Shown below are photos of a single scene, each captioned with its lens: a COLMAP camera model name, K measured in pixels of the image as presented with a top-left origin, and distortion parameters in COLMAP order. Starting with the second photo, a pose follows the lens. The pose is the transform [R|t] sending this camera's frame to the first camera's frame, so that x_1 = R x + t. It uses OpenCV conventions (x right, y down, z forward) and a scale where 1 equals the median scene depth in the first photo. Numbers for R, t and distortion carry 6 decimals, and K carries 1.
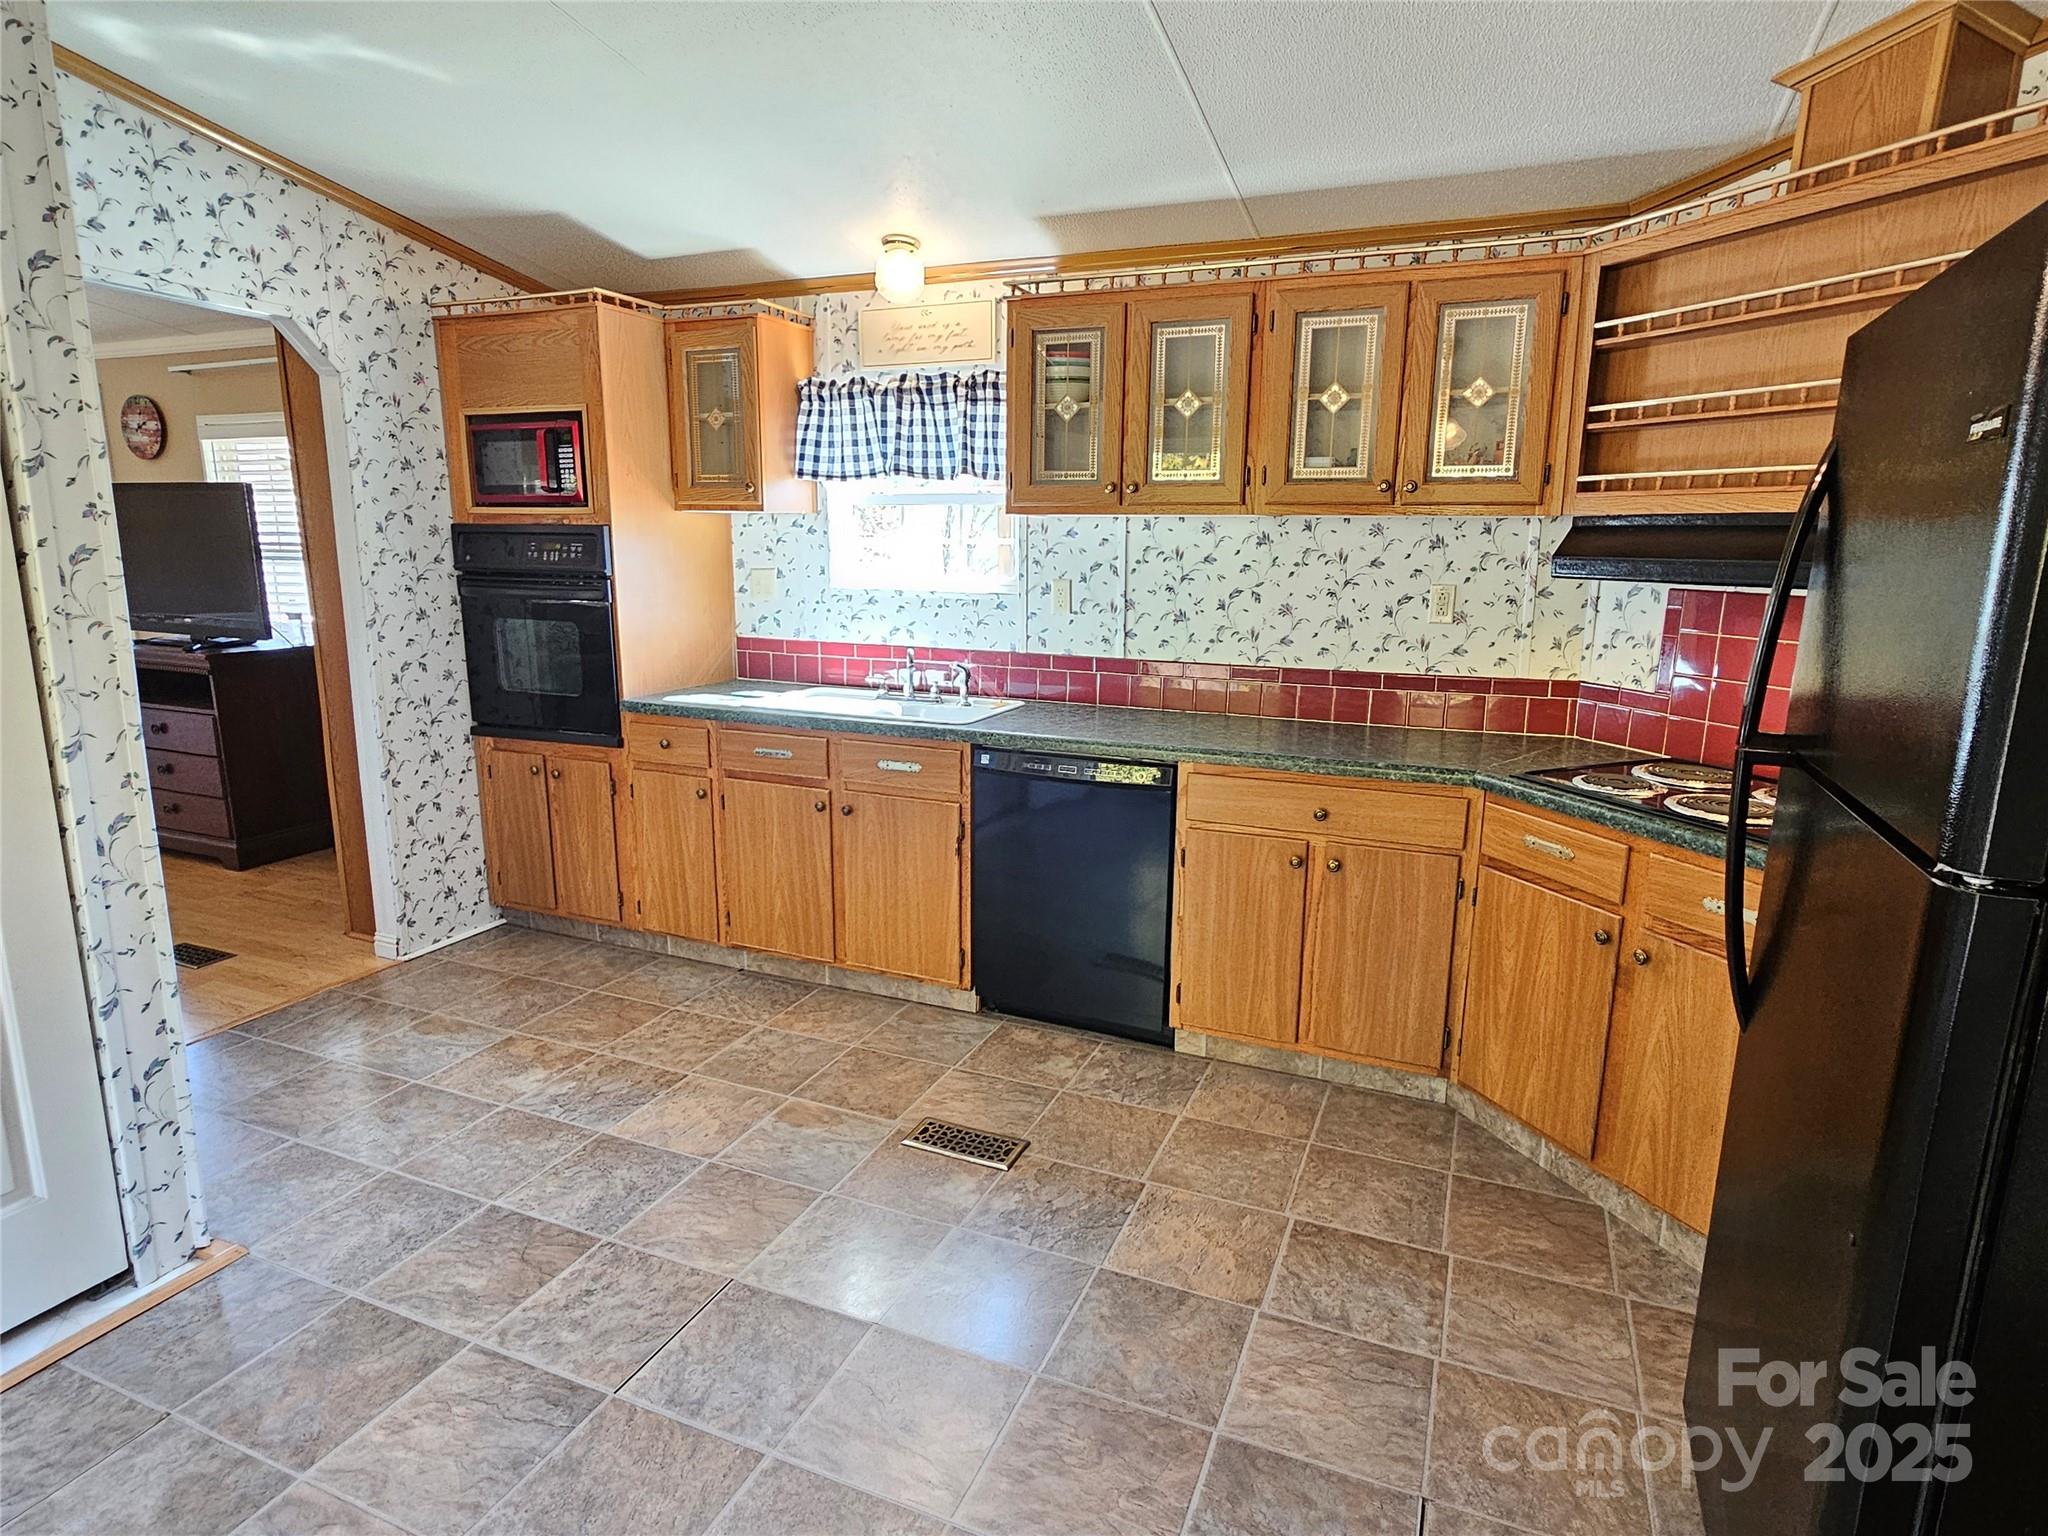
lens RADIAL K [[1110.5, 0, 1034.6], [0, 1110.5, 765.4], [0, 0, 1]] dist [-0.001793, 0.001100]
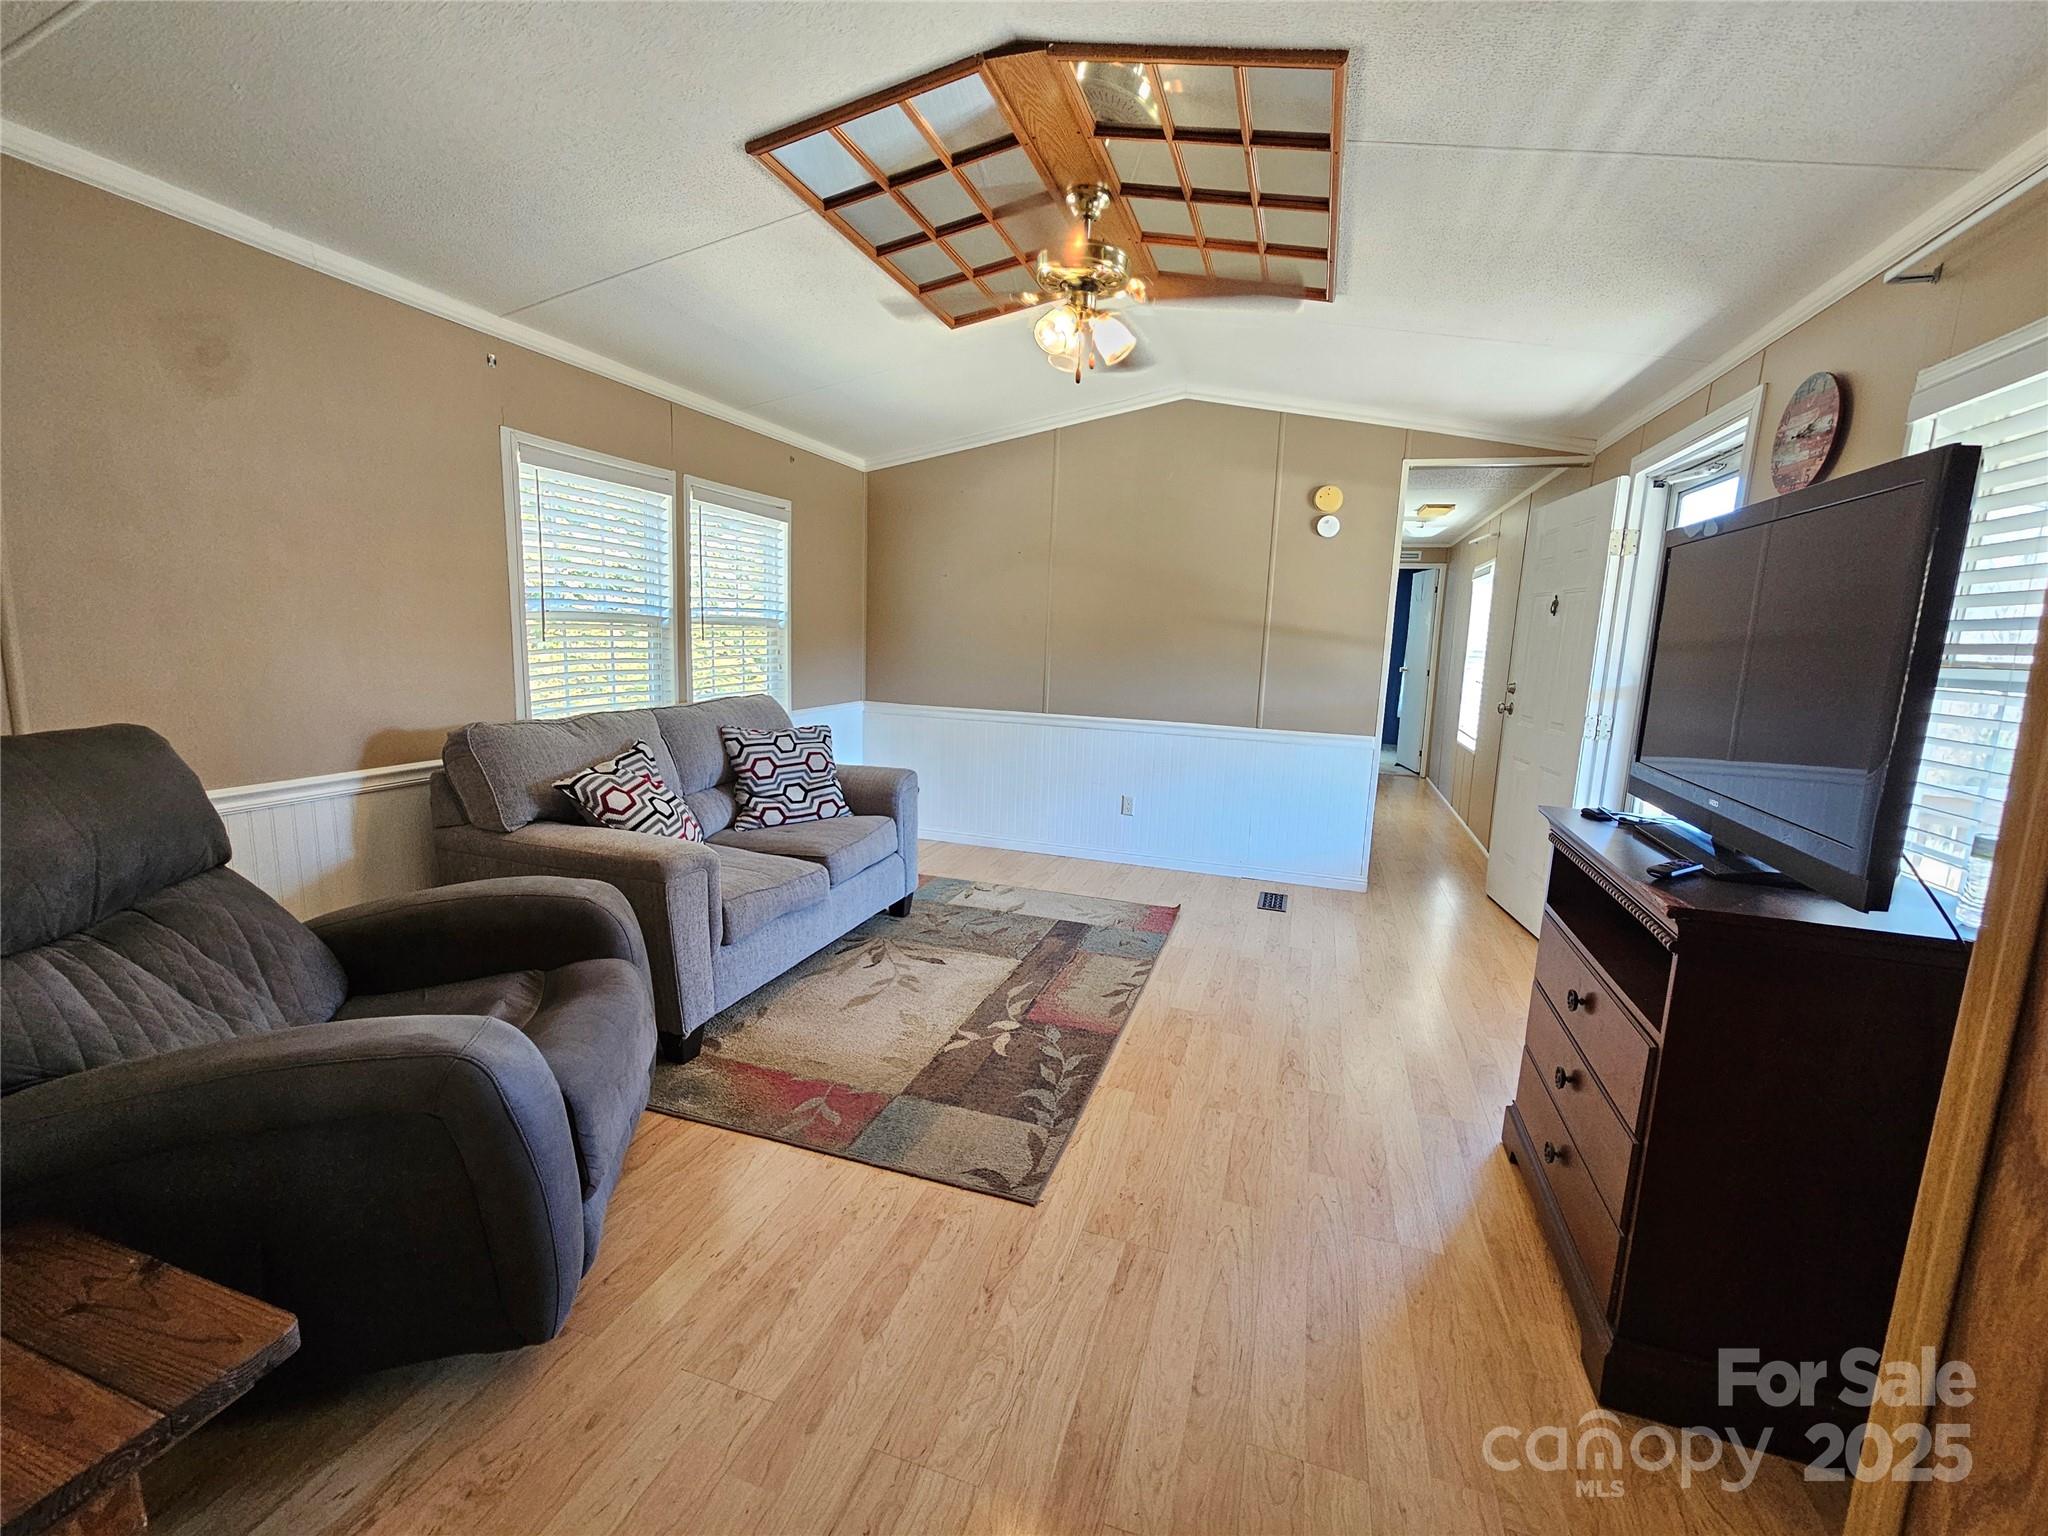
lens RADIAL K [[848.5, 0, 1037.5], [0, 848.5, 754.3], [0, 0, 1]] dist [-0.000466, -0.000132]
pose [[0.085172, 0.140715, -0.986380, -0.626656], [-0.241799, 0.963302, 0.116543, -0.173989], [0.966581, 0.228579, 0.116071, 0.969101]]
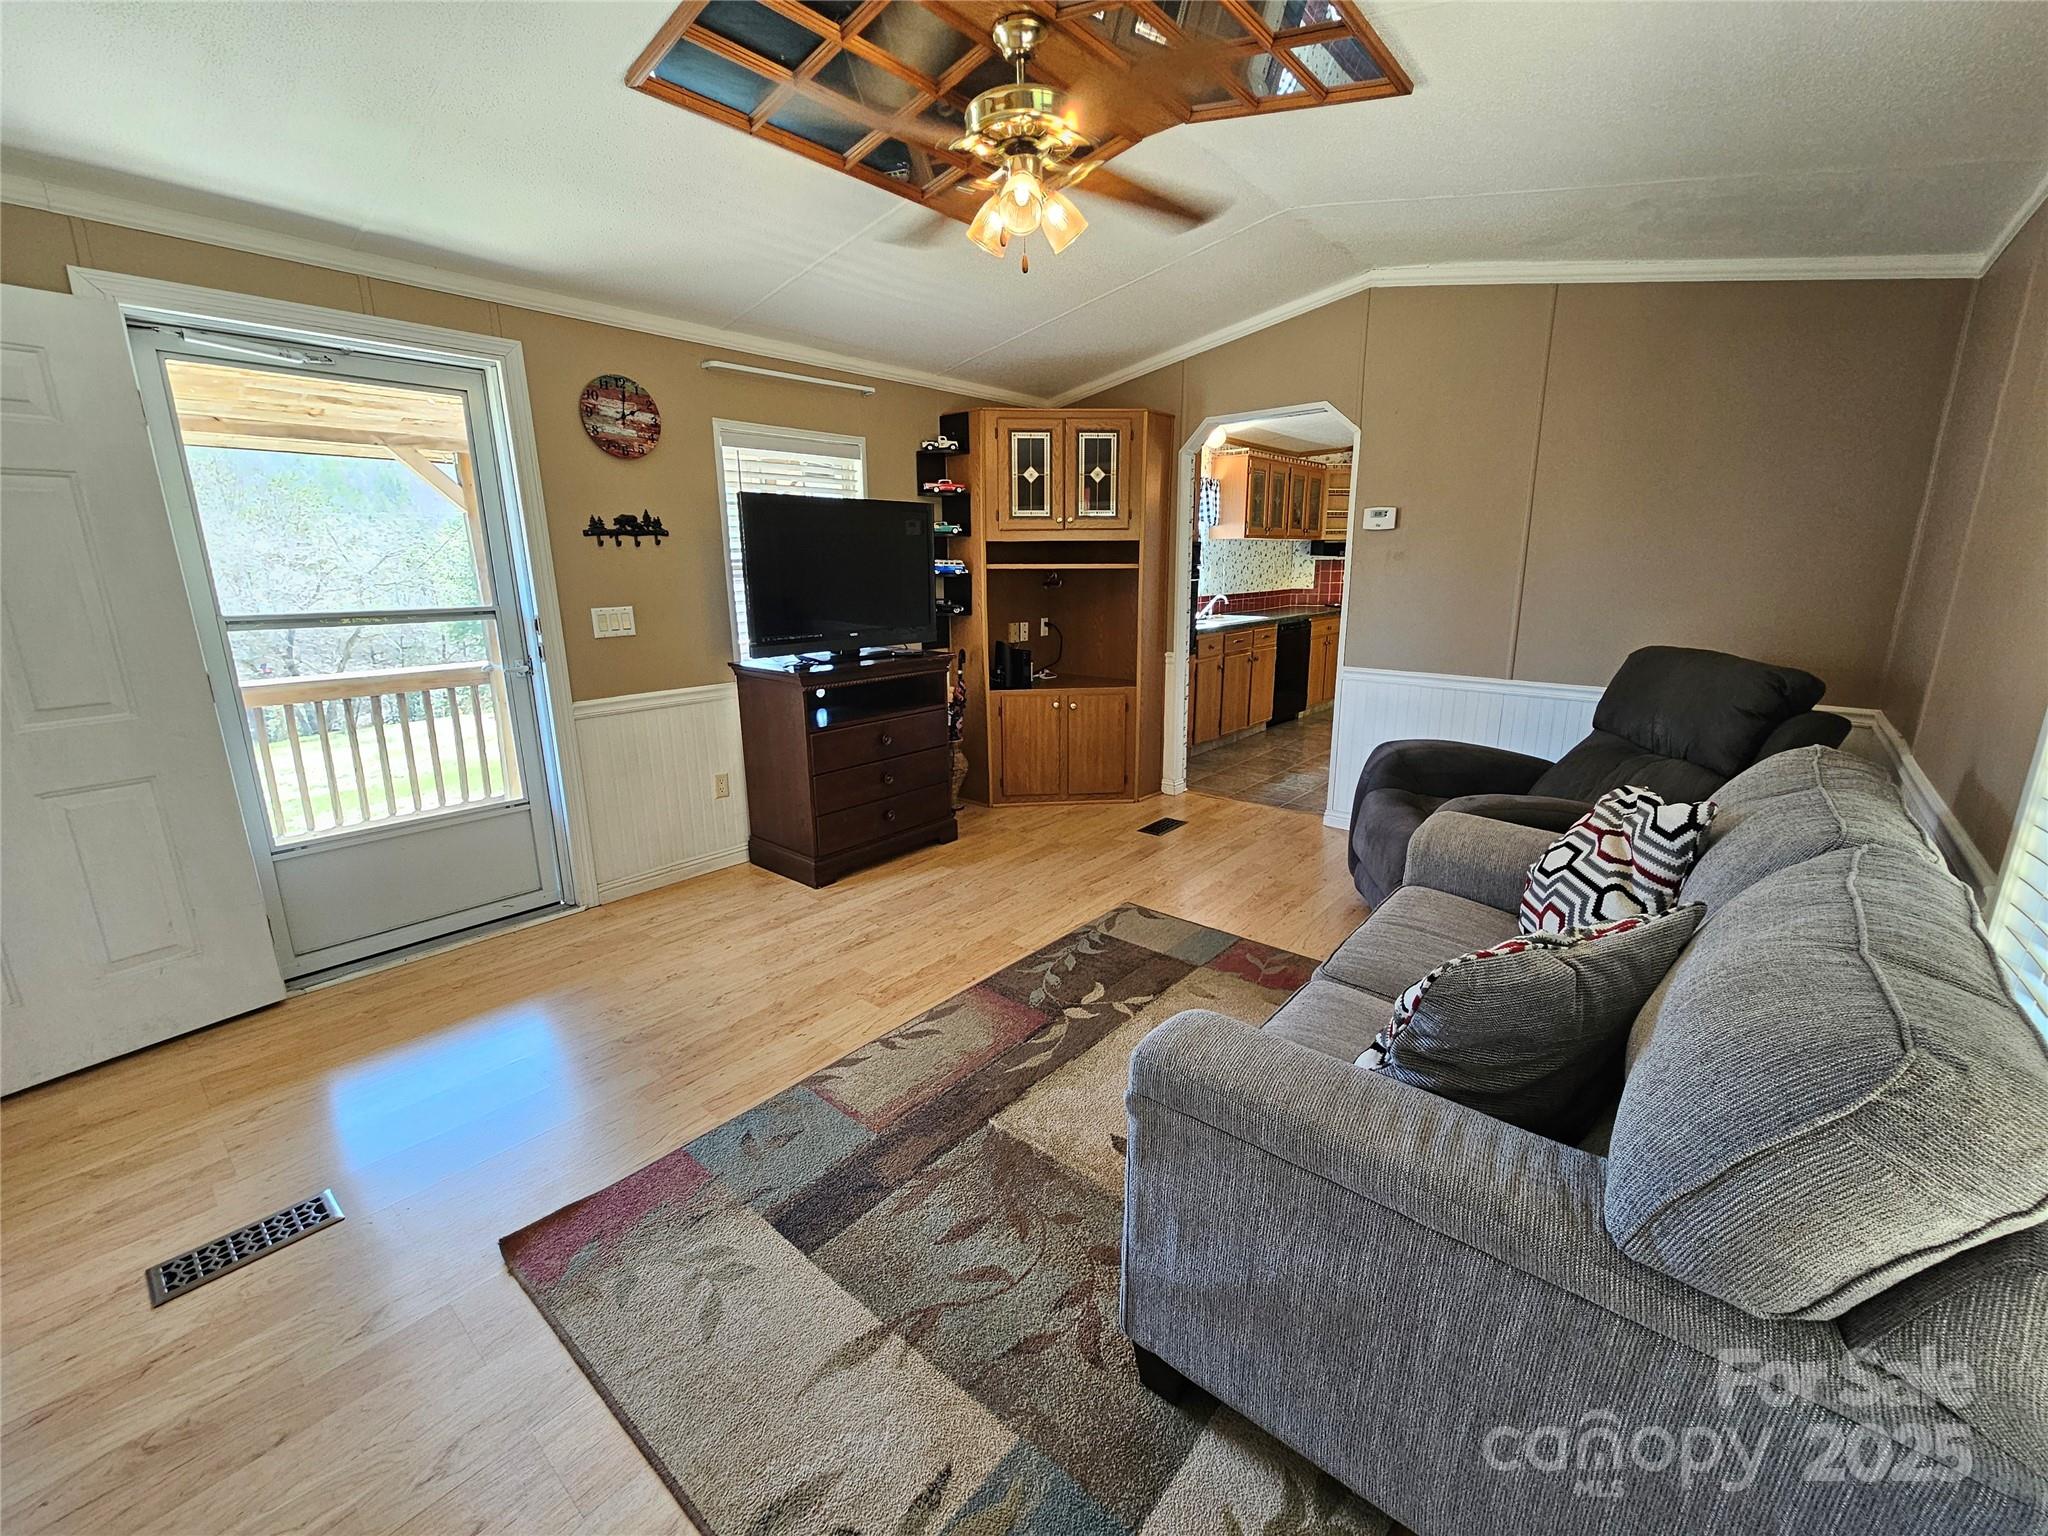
lens RADIAL K [[846.8, 0, 1034.8], [0, 846.8, 751.7], [0, 0, 1]] dist [0.010031, 0.000239]
pose [[0.293521, -0.226835, 0.928650, -2.064209], [0.202981, 0.964077, 0.171332, -0.179135], [-0.934154, 0.138209, 0.329020, 0.851300]]
